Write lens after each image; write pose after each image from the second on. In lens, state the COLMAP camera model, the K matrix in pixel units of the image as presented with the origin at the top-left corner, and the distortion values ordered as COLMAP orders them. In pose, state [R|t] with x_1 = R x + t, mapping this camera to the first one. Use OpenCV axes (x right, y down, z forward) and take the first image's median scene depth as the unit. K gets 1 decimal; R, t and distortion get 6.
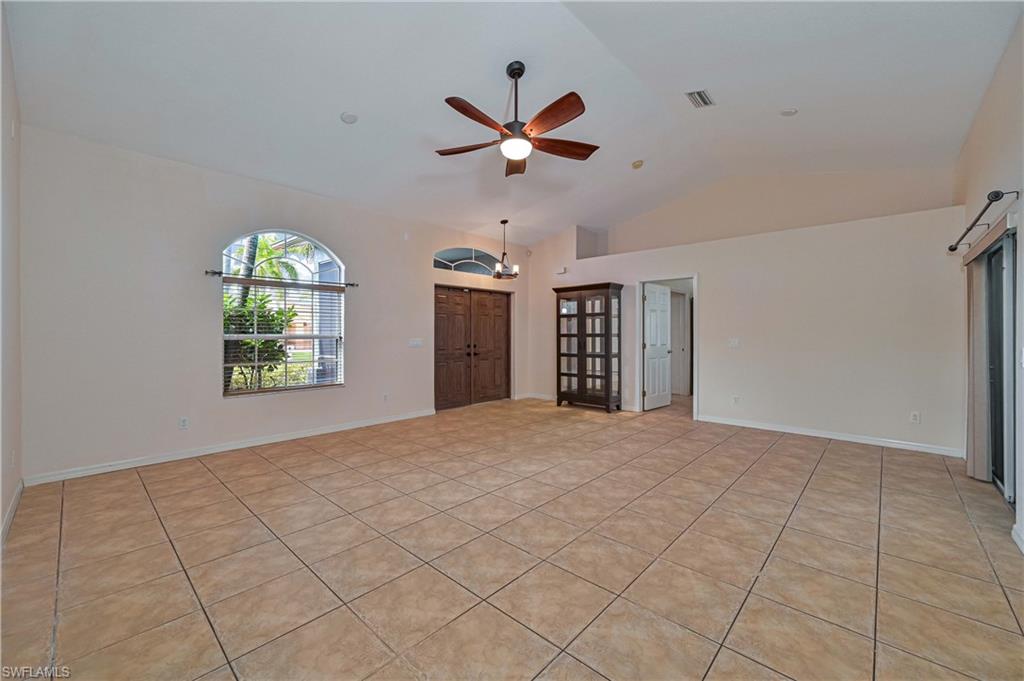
lens RADIAL K [[403.8, 0, 517.3], [0, 403.8, 333.8], [0, 0, 1]] dist [-0.005539, 0.000133]
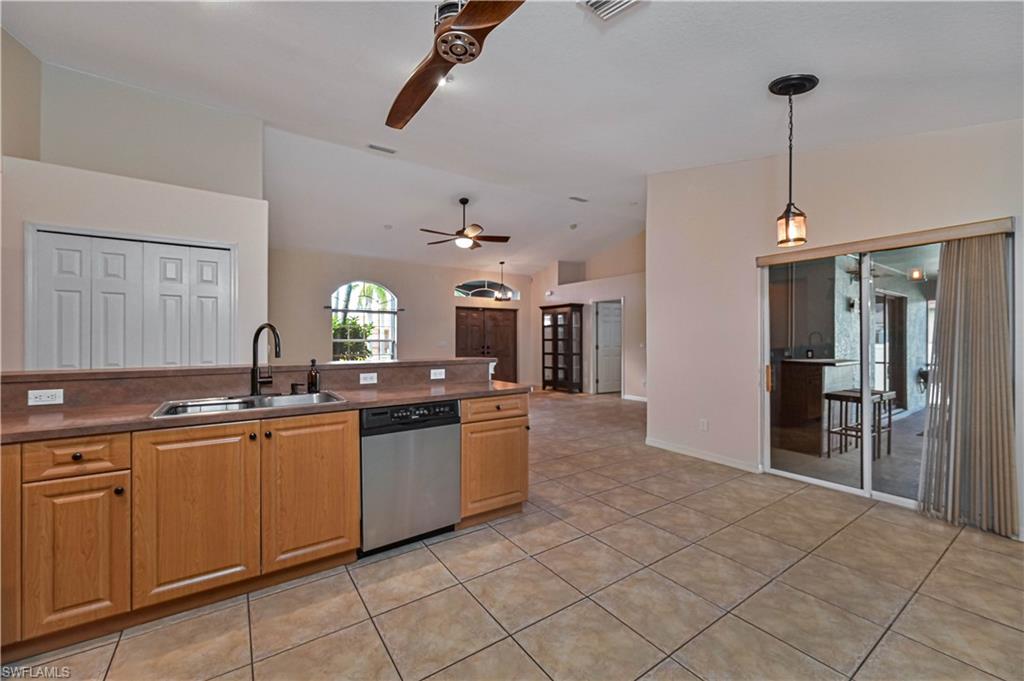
lens RADIAL K [[403.8, 0, 533.8], [0, 403.8, 340.6], [0, 0, 1]] dist [-0.005539, 0.000133]
pose [[0.970958, -0.000147, -0.239251, 0.406653], [0.000969, 0.999994, 0.003317, 0.001863], [0.239249, -0.003453, 0.970952, -0.380589]]
